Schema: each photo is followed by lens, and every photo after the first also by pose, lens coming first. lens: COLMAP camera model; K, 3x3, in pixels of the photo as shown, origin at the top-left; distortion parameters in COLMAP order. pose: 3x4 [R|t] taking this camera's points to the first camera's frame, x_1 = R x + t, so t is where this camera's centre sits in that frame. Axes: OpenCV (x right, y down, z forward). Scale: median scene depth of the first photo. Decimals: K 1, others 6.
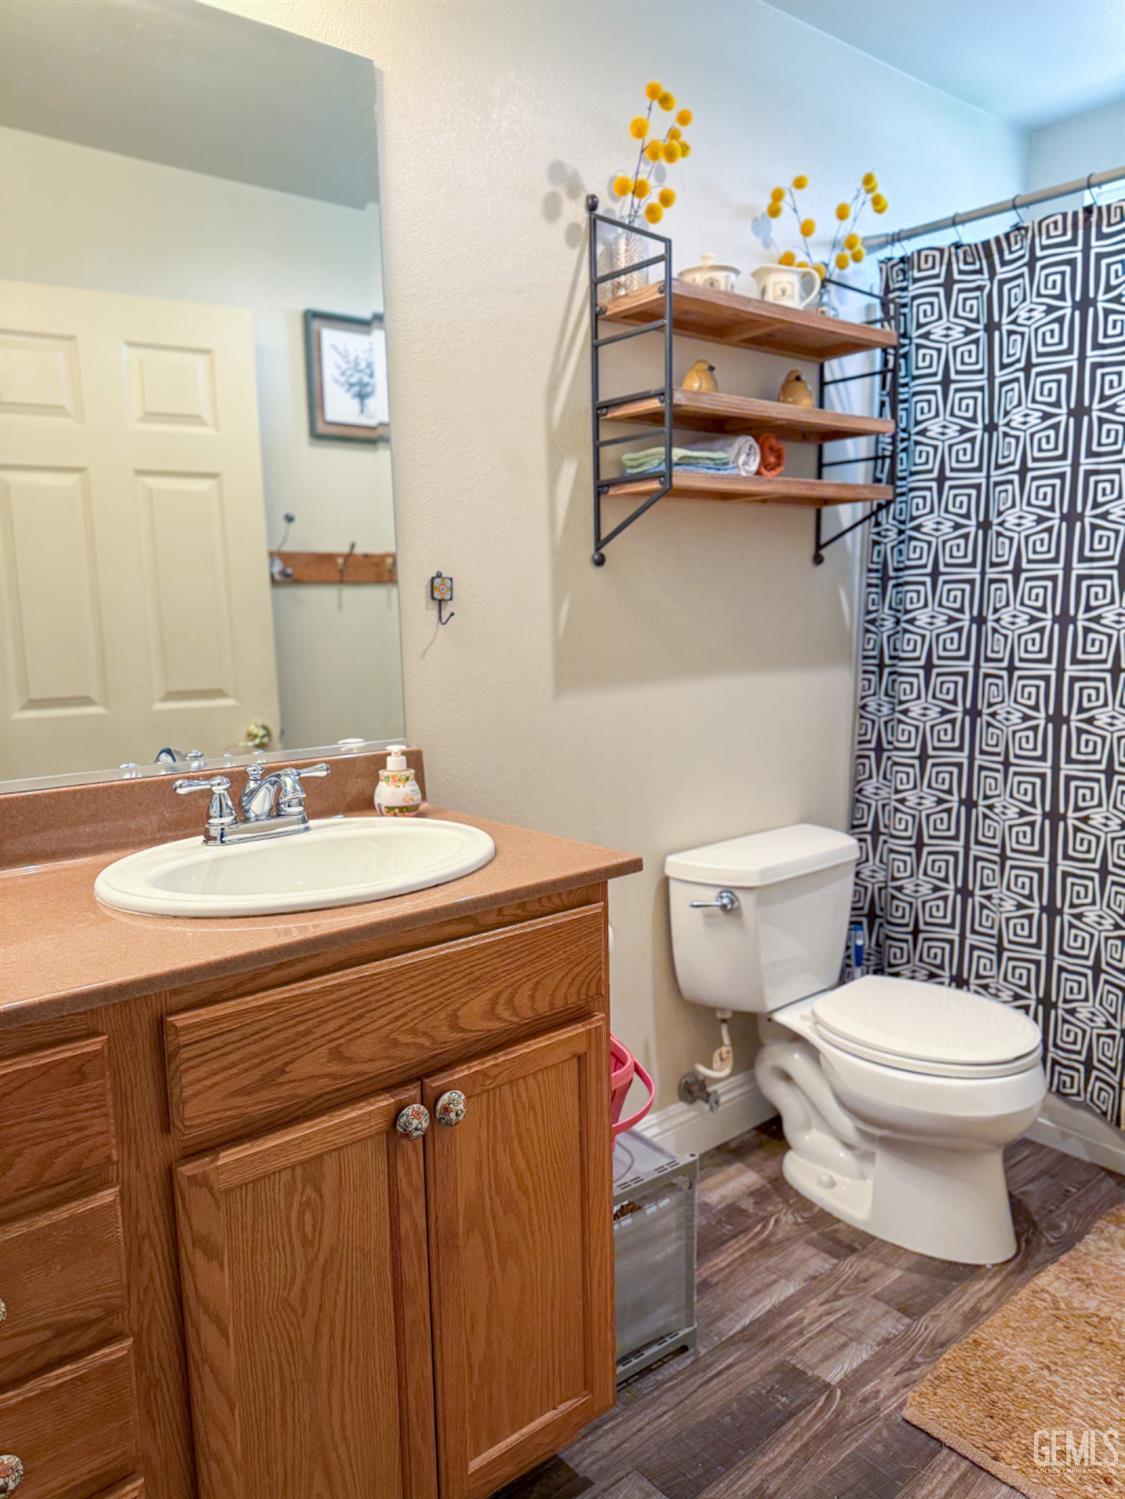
lens RADIAL K [[1042.9, 0, 561.9], [0, 1042.9, 792.7], [0, 0, 1]] dist [0.076538, -0.097727]
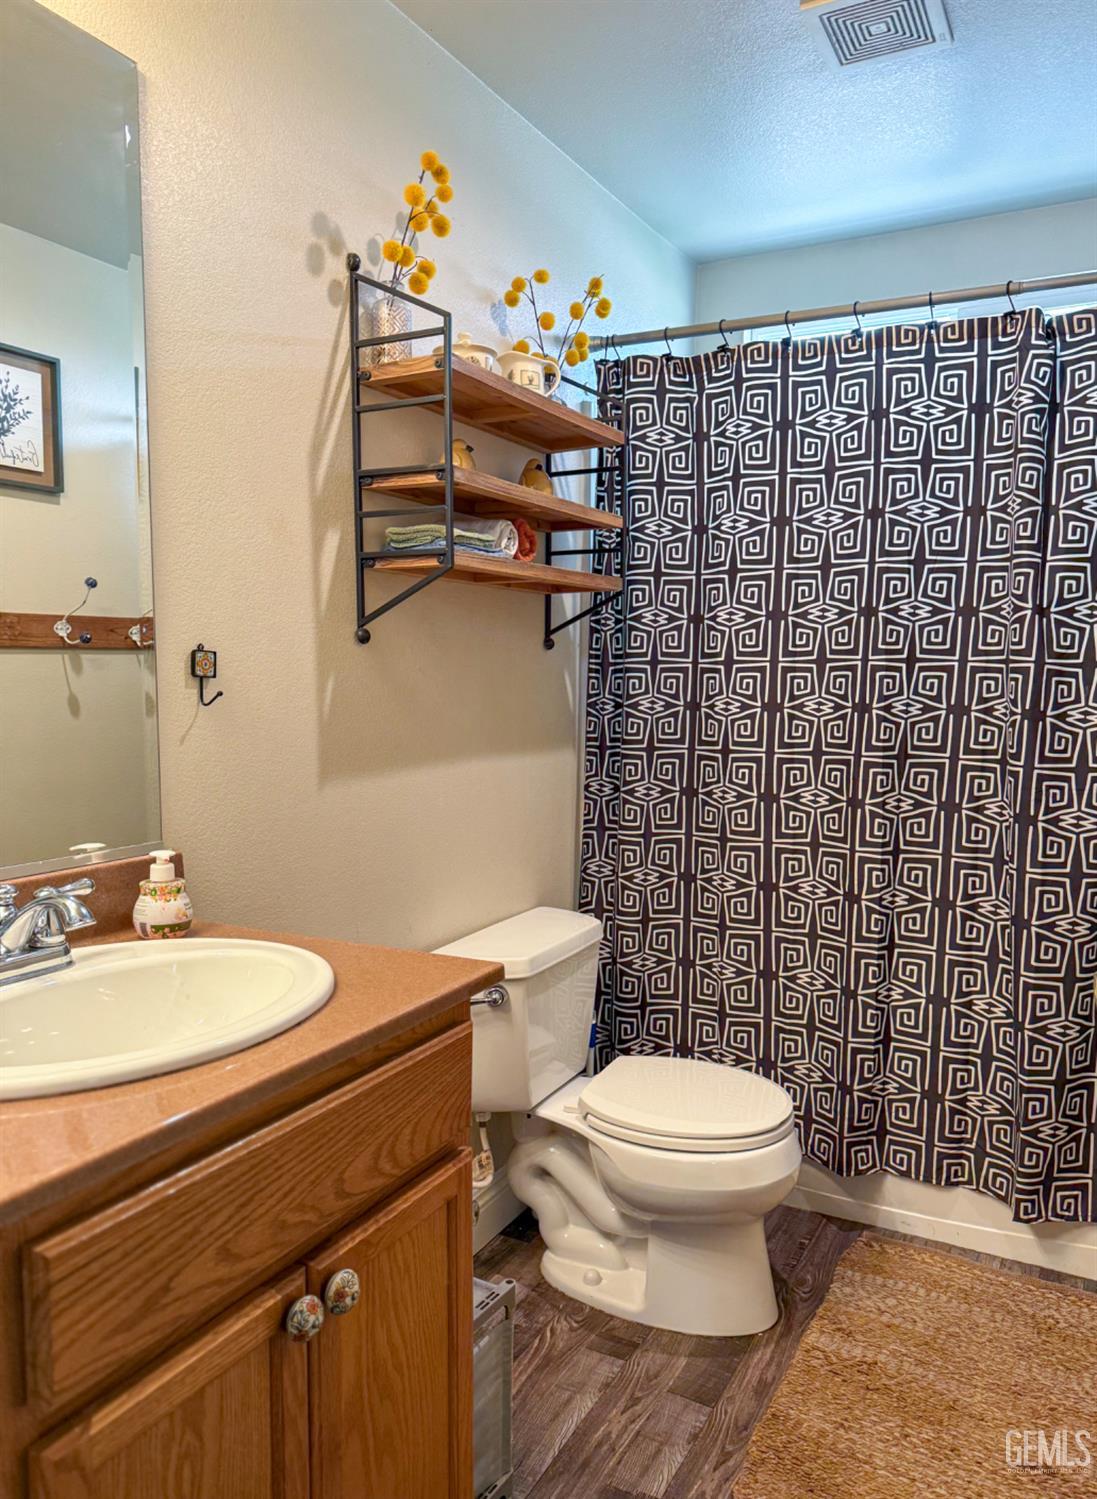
lens RADIAL K [[1066.4, 0, 593.7], [0, 1066.4, 799.0], [0, 0, 1]] dist [0.109715, -0.156763]
pose [[0.925115, -0.021693, 0.379066, -0.125180], [0.045647, 0.997480, -0.054318, -0.017953], [-0.376932, 0.067554, 0.923774, 0.052993]]
